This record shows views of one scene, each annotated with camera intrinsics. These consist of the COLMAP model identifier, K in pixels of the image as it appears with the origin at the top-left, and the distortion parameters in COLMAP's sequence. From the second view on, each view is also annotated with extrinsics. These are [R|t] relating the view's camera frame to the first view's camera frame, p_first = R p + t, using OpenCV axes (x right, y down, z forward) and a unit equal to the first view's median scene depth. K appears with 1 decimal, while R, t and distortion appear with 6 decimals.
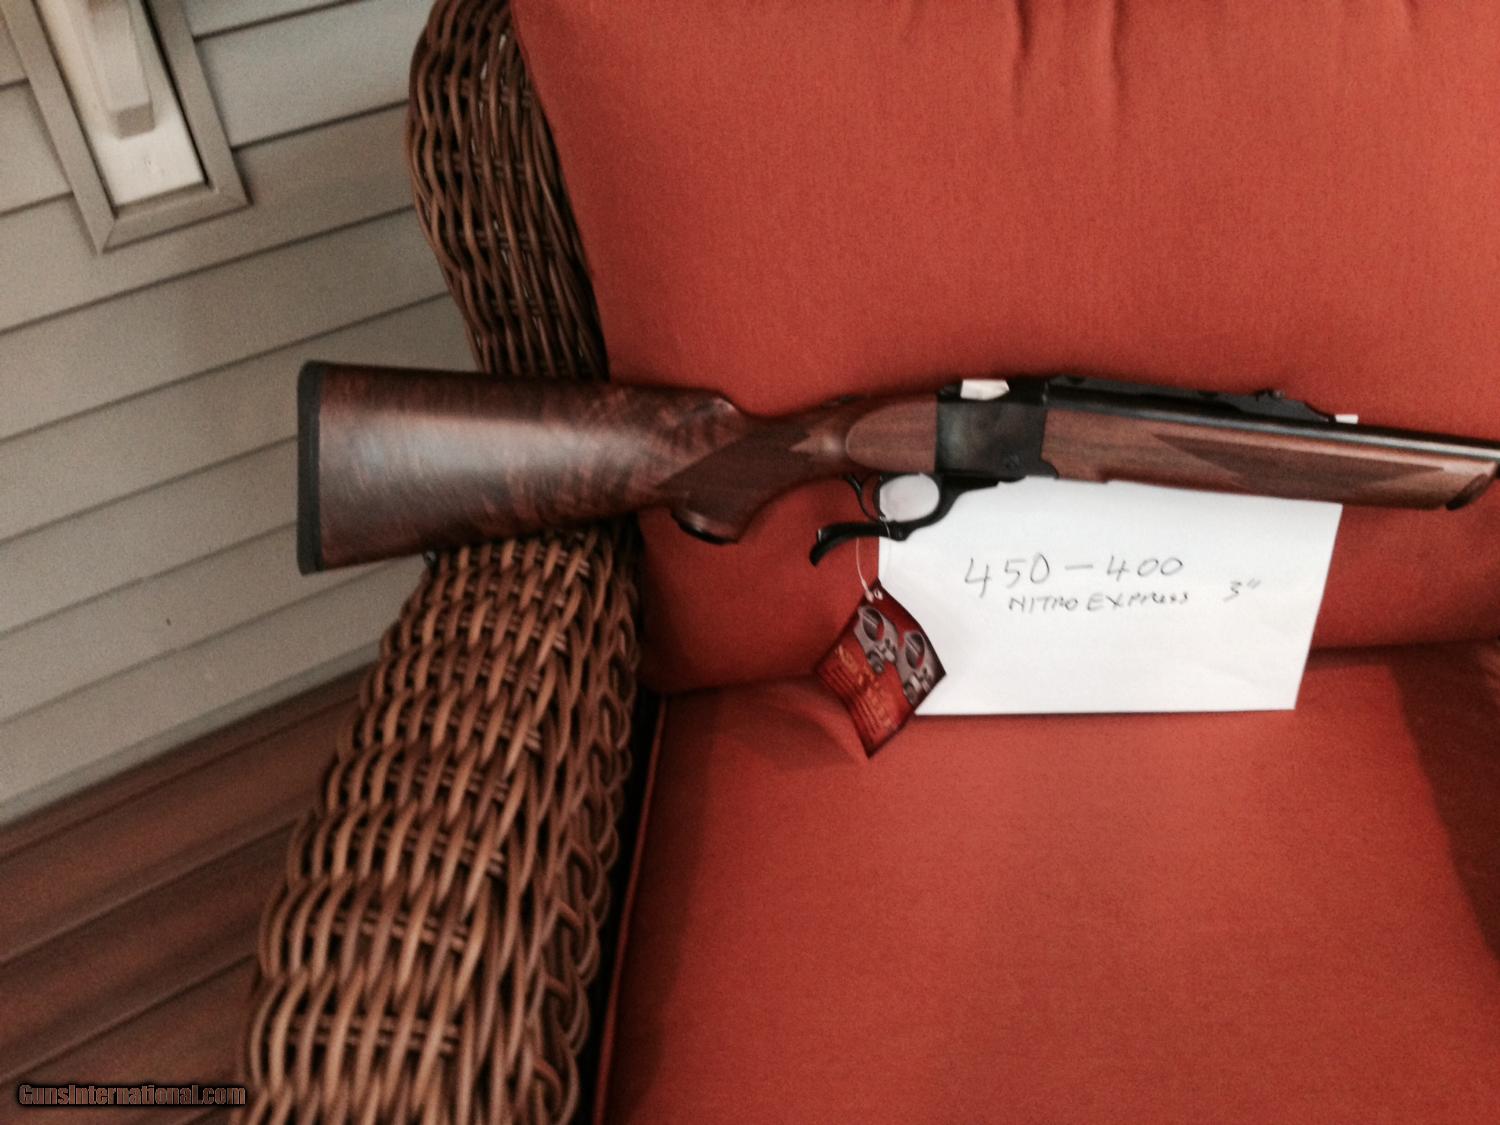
lens RADIAL K [[1427.5, 0, 747.8], [0, 1427.5, 579.3], [0, 0, 1]] dist [0.039121, 0.000000]
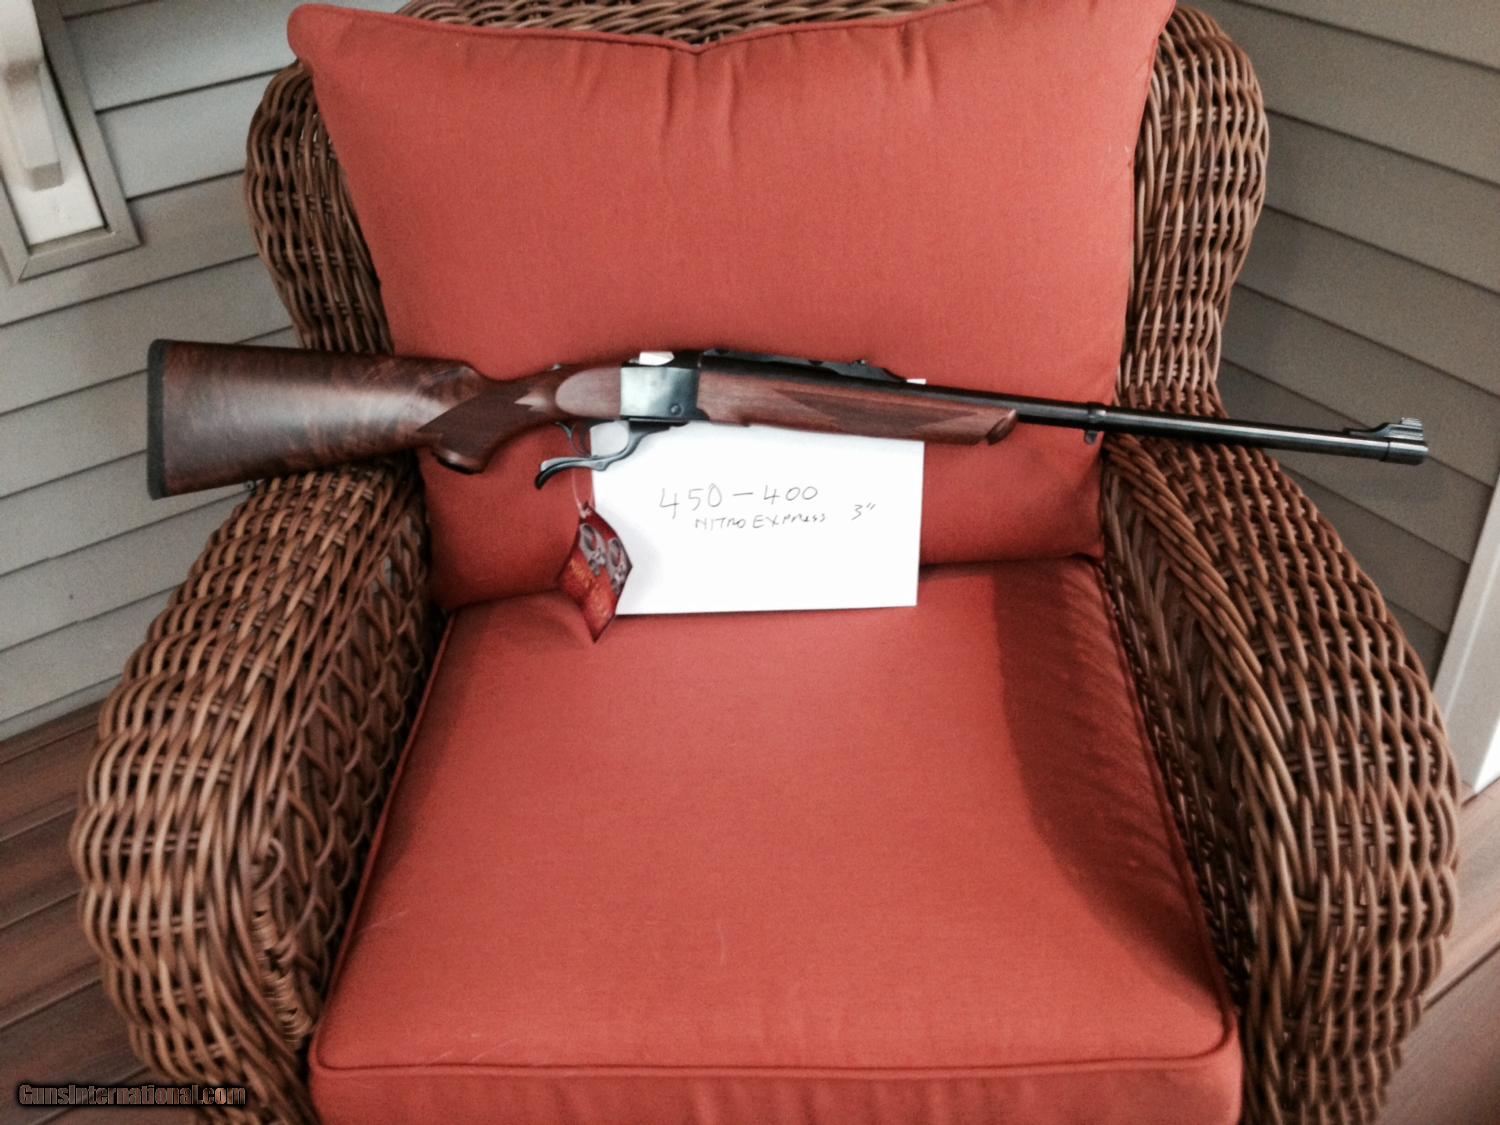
lens RADIAL K [[1427.5, 0, 755.4], [0, 1427.5, 568.1], [0, 0, 1]] dist [0.039121, 0.000000]
pose [[0.999251, -0.007101, 0.038051, 0.204968], [0.009422, 0.998084, -0.061152, 0.152366], [-0.037544, 0.061465, 0.997403, -0.363742]]
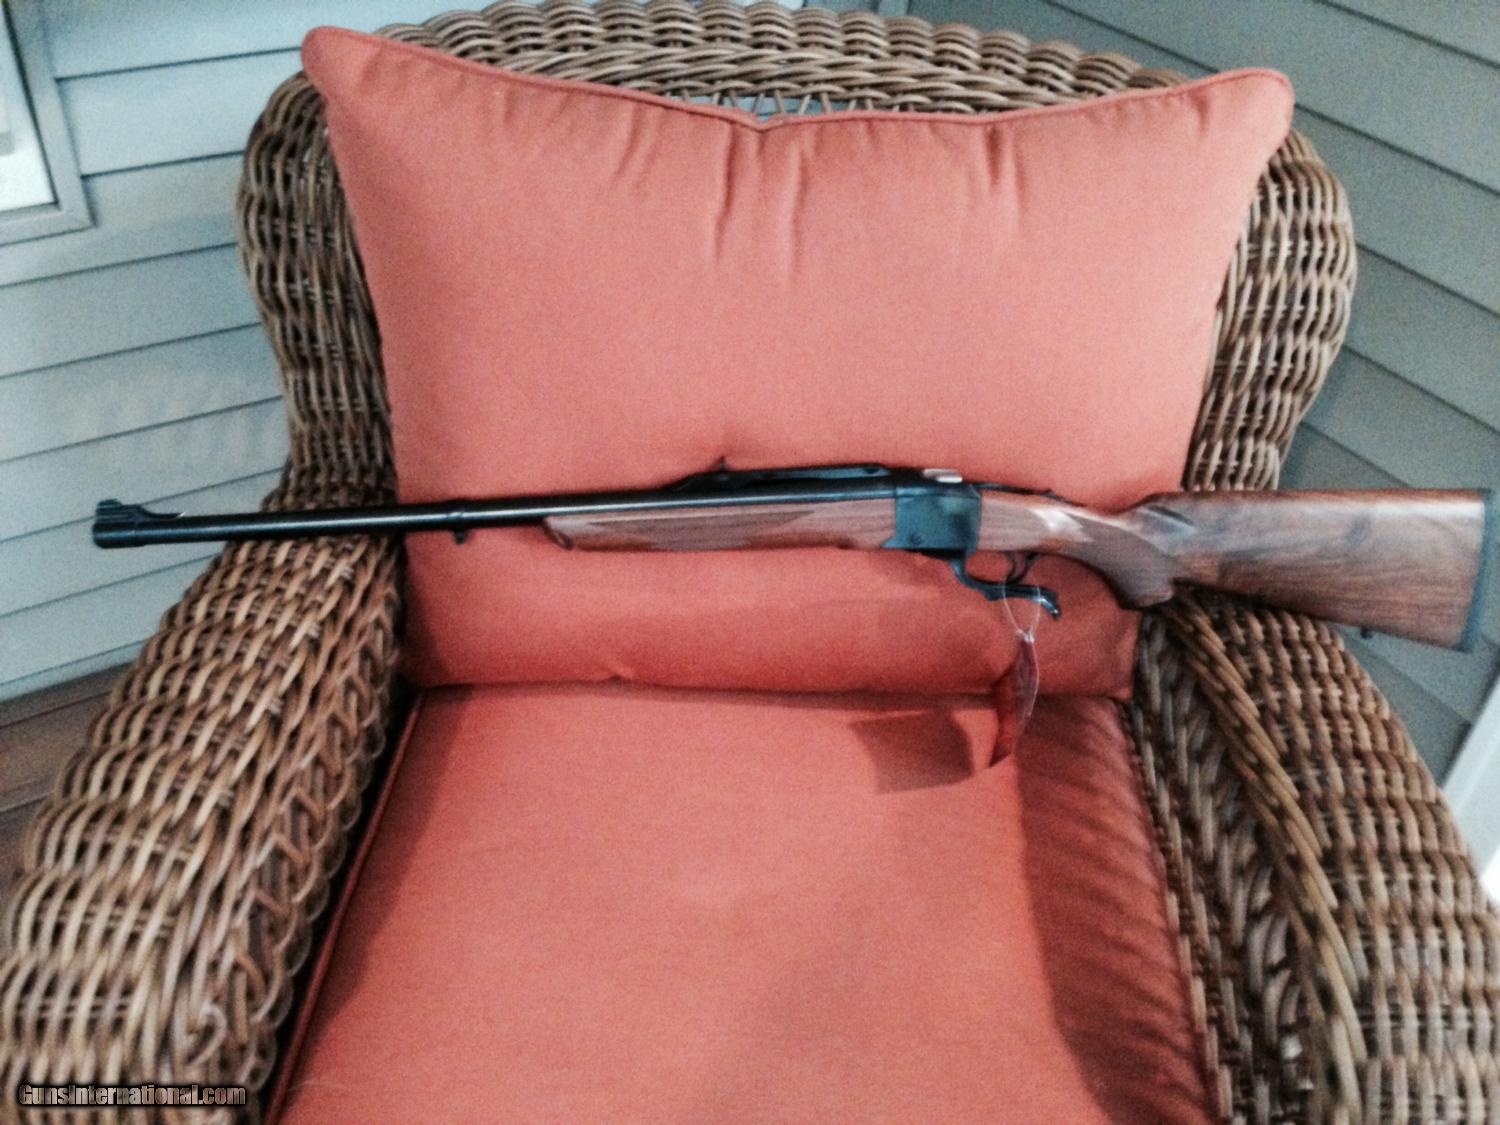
lens RADIAL K [[1427.5, 0, 765.7], [0, 1427.5, 568.6], [0, 0, 1]] dist [0.039121, 0.000000]
pose [[0.991568, 0.088750, 0.094429, 0.124992], [-0.085037, 0.995464, -0.042657, 0.010134], [-0.097787, 0.034267, 0.994617, -0.241887]]
